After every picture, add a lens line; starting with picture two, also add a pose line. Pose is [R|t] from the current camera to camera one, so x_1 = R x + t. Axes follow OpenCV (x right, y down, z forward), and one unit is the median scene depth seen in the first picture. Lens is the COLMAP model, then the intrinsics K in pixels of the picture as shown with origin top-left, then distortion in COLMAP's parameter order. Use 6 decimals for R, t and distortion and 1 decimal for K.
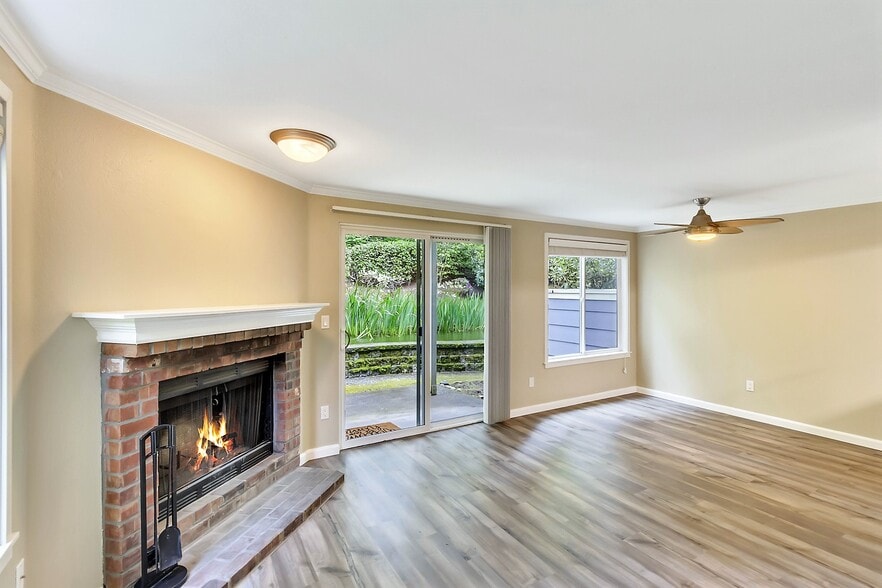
lens RADIAL K [[428.8, 0, 467.1], [0, 428.8, 289.9], [0, 0, 1]] dist [0.008986, 0.001296]
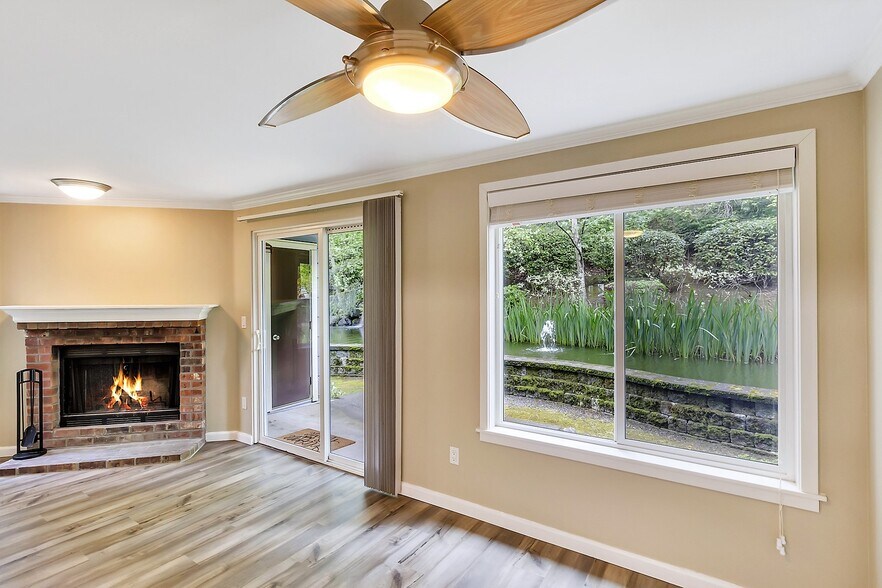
lens RADIAL K [[428.8, 0, 435.5], [0, 428.8, 294.5], [0, 0, 1]] dist [0.008986, 0.001296]
pose [[0.387707, 0.000961, -0.921782, 1.019498], [0.003605, 0.999990, 0.002559, 0.002099], [0.921775, -0.004315, 0.387700, 1.166774]]
